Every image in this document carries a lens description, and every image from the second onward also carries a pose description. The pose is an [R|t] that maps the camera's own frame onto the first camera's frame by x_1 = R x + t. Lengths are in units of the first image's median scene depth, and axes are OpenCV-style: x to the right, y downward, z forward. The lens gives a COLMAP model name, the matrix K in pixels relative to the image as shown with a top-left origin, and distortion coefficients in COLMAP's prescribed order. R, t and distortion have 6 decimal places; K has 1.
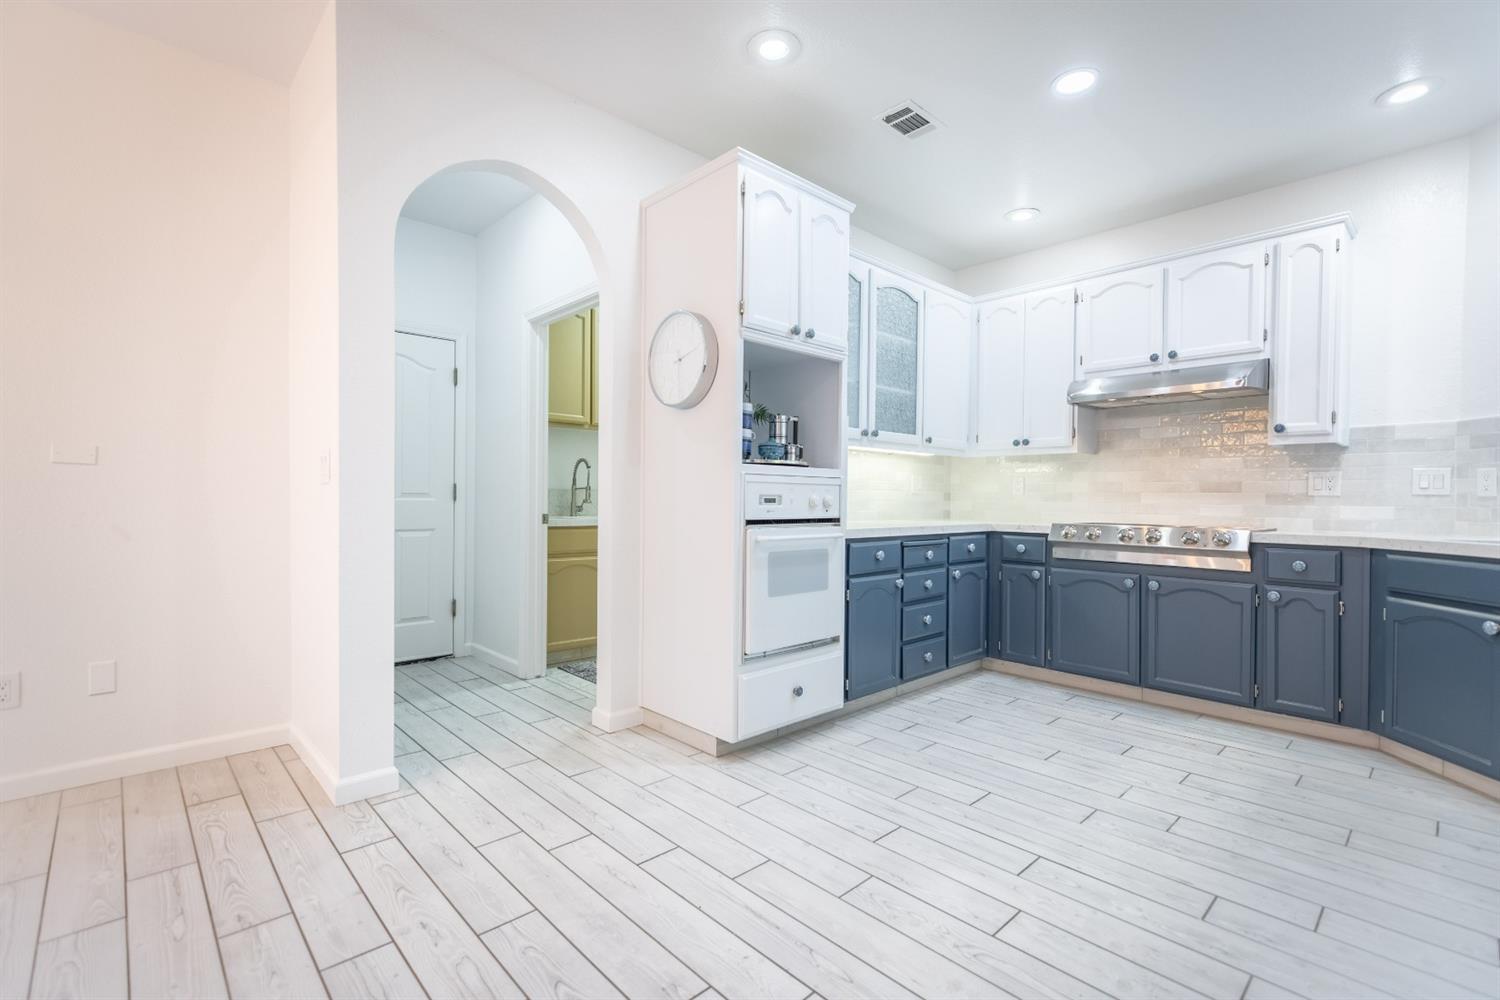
lens RADIAL K [[673.8, 0, 748.6], [0, 673.8, 502.8], [0, 0, 1]] dist [0.008779, -0.001236]
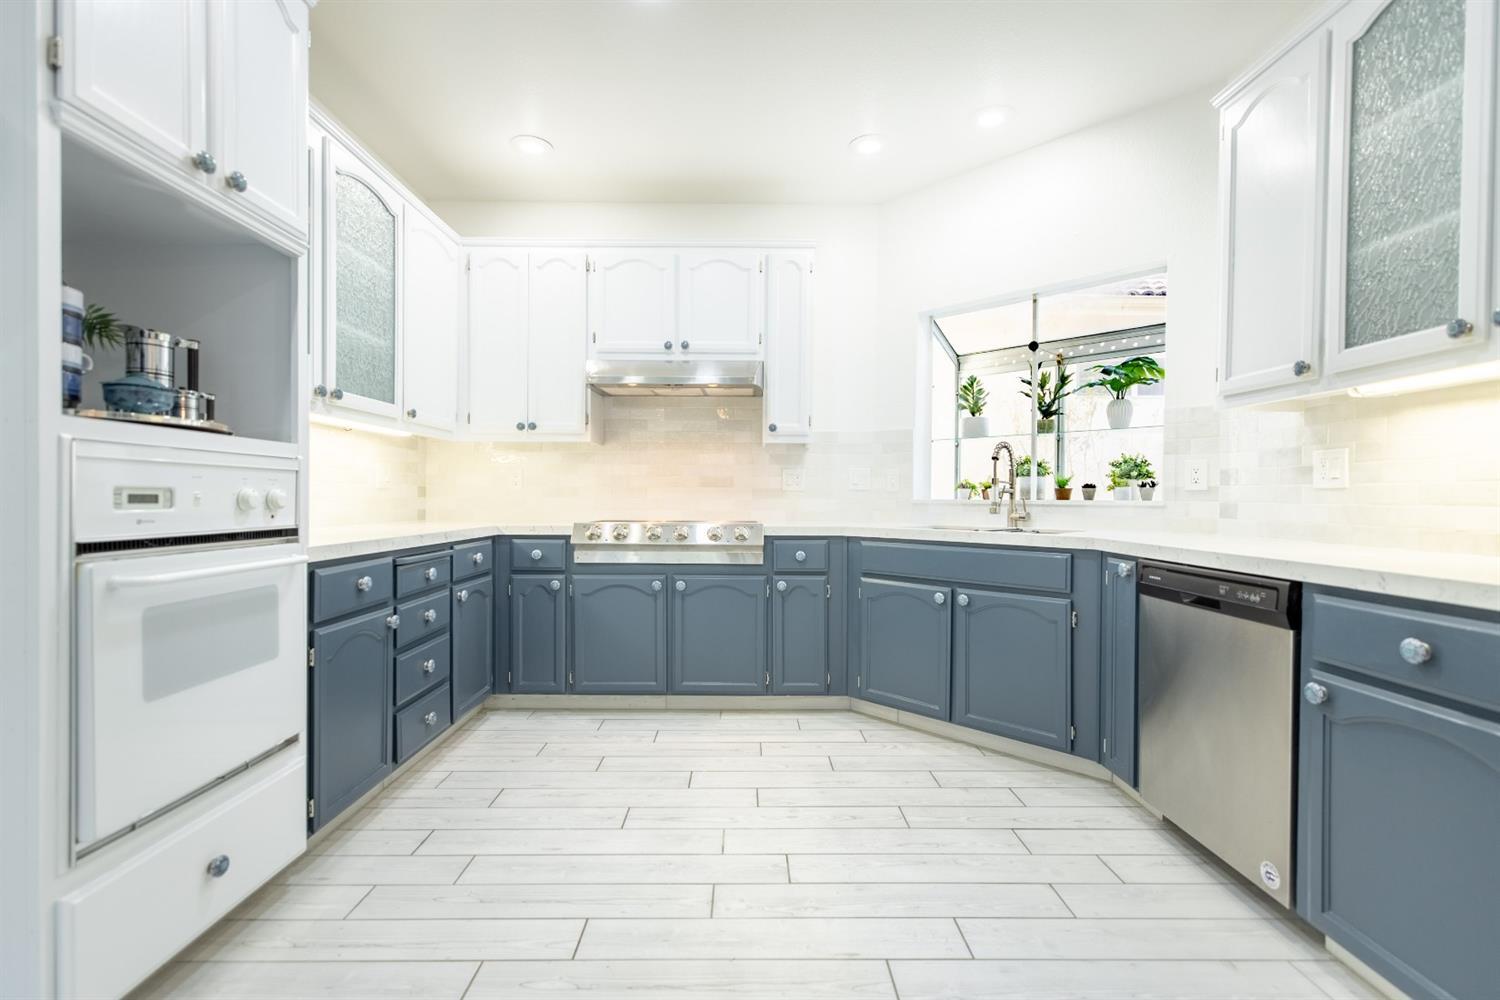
lens RADIAL K [[673.8, 0, 748.4], [0, 673.8, 502.5], [0, 0, 1]] dist [0.008779, -0.001236]
pose [[0.682267, -0.011946, 0.731006, -0.022549], [0.007223, 0.999928, 0.009600, -0.001923], [-0.731067, -0.001270, 0.682304, 0.296727]]
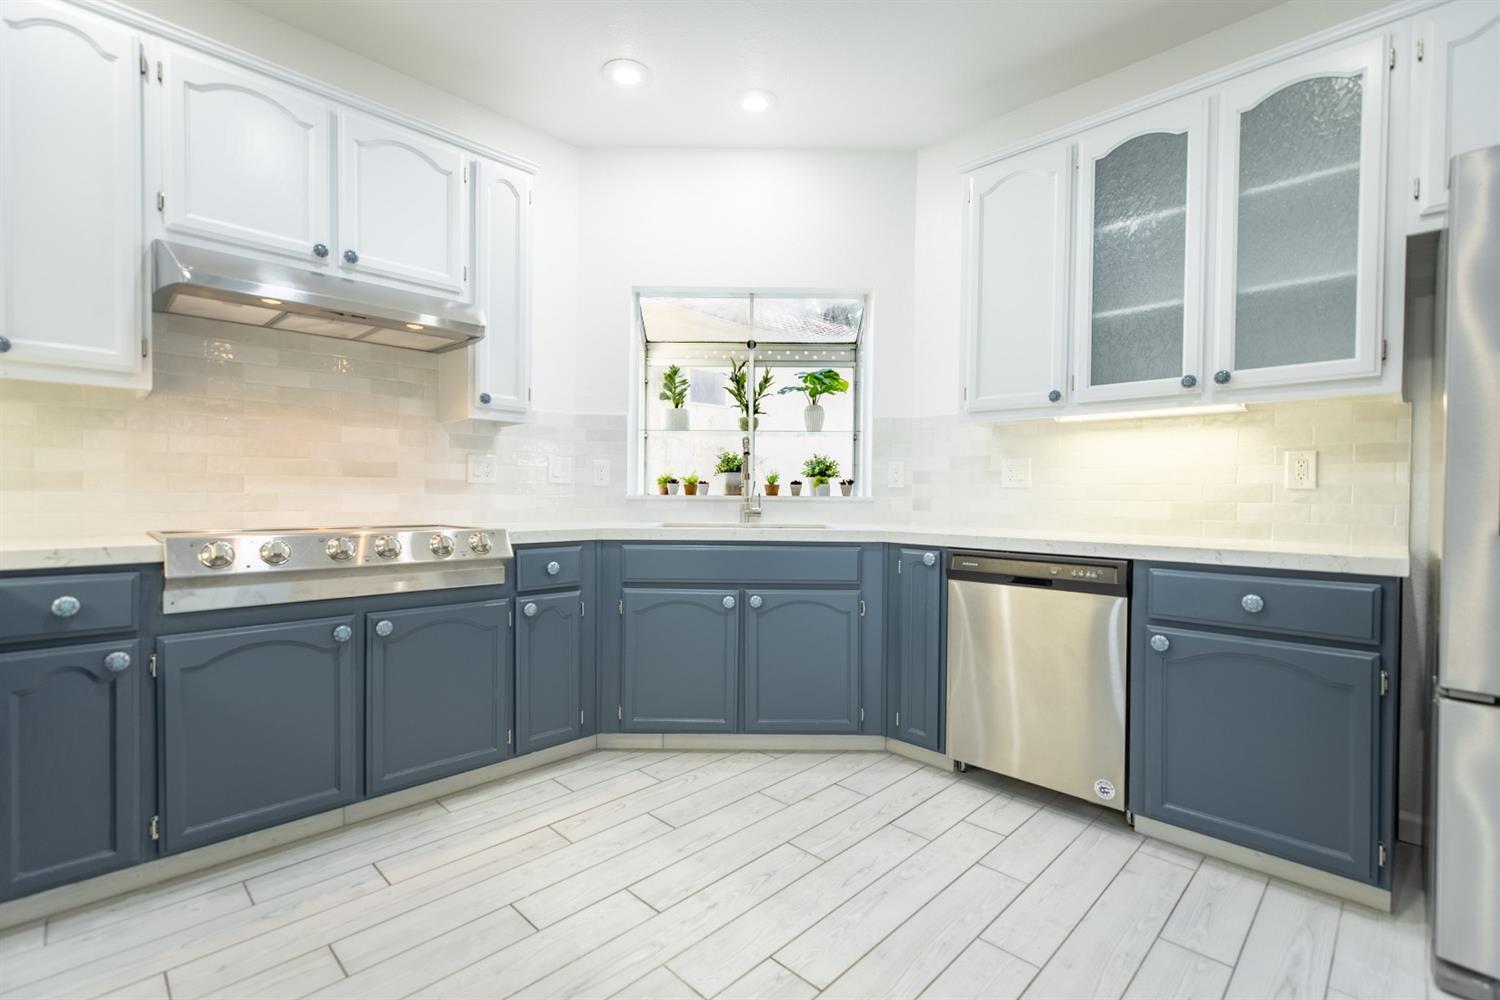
lens RADIAL K [[673.8, 0, 744.6], [0, 673.8, 502.5], [0, 0, 1]] dist [0.008779, -0.001236]
pose [[-0.033445, -0.021829, 0.999202, -0.020672], [-0.000860, 0.999762, 0.021812, -0.004988], [-0.999440, -0.000130, -0.033456, 0.711369]]
